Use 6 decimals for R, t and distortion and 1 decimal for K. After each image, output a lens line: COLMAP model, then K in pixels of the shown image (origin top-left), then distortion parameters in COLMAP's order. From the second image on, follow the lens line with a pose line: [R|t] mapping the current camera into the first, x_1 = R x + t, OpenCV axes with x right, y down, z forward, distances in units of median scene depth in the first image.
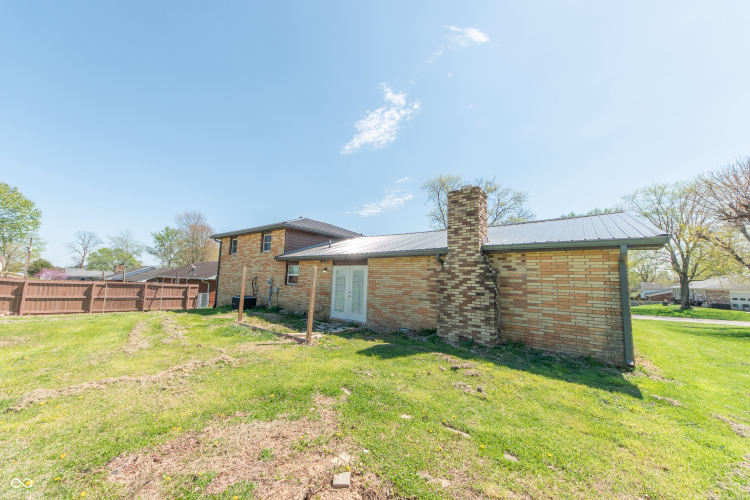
lens RADIAL K [[264.5, 0, 377.7], [0, 264.5, 250.9], [0, 0, 1]] dist [-0.000531, -0.000041]
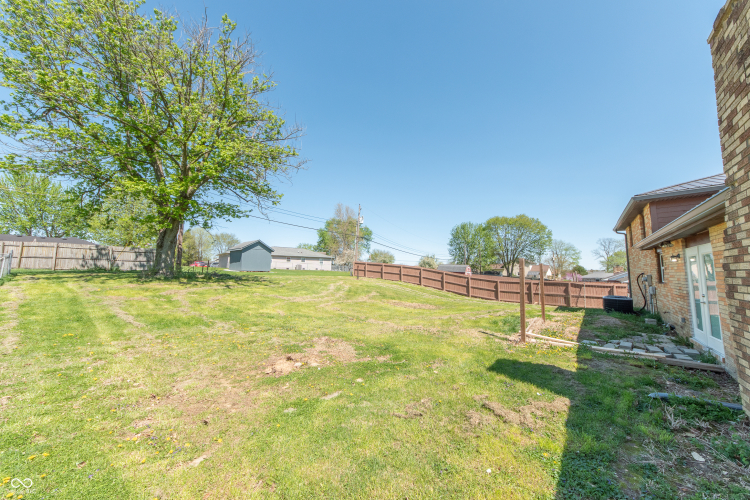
lens RADIAL K [[264.5, 0, 377.7], [0, 264.5, 250.9], [0, 0, 1]] dist [-0.000531, -0.000041]
pose [[0.007157, -0.117416, -0.993057, 0.396125], [0.113339, 0.986778, -0.115856, 0.050525], [0.993531, -0.111723, 0.020370, 0.316823]]
